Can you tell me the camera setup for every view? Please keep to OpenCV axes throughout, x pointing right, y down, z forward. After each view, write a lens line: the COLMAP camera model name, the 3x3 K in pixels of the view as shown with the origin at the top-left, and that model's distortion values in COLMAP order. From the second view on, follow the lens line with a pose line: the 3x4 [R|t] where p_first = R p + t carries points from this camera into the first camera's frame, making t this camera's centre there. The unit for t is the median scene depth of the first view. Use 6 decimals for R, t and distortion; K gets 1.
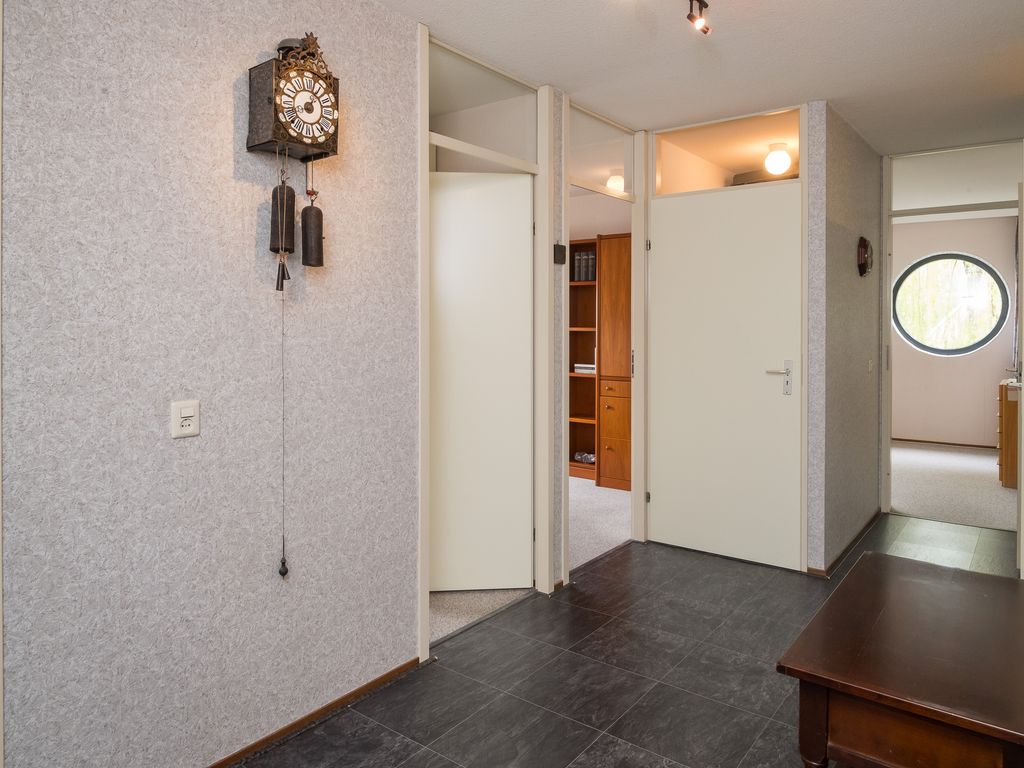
lens RADIAL K [[723.6, 0, 512.0], [0, 723.6, 384.0], [0, 0, 1]] dist [0.004942, -0.003418]
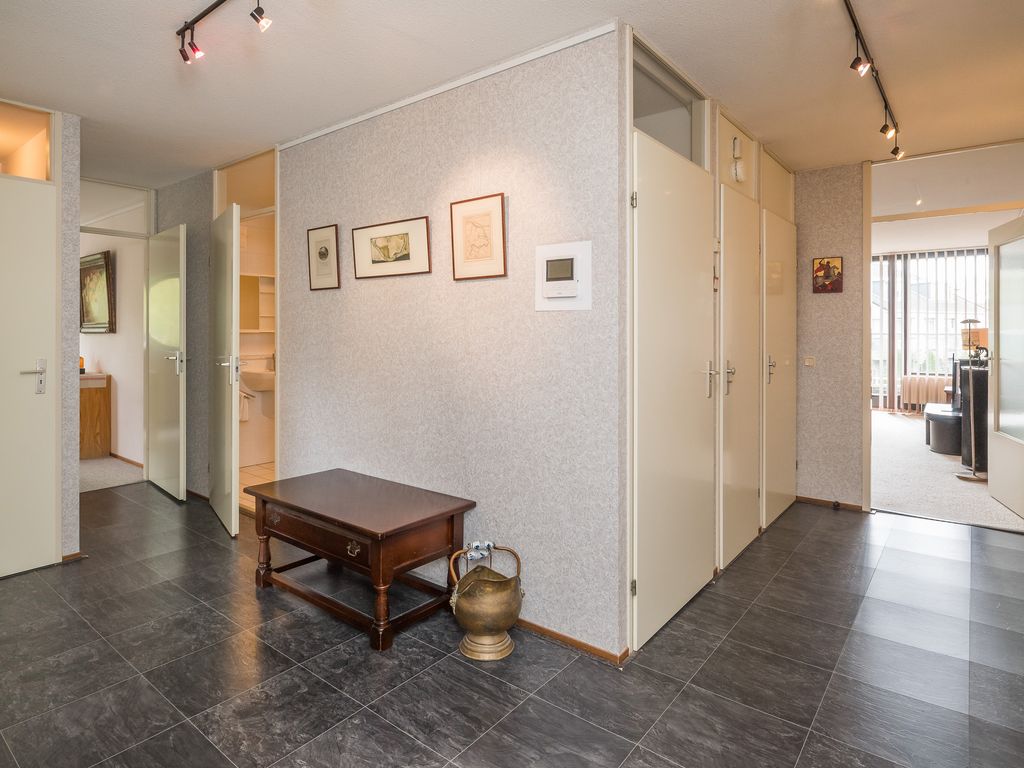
lens RADIAL K [[568.9, 0, 540.0], [0, 568.9, 387.2], [0, 0, 1]] dist [0.001050, 0.000215]
pose [[0.014274, -0.109198, 0.993918, -0.444212], [0.091754, 0.989968, 0.107447, -0.017304], [-0.995679, 0.089662, 0.024150, 0.320289]]
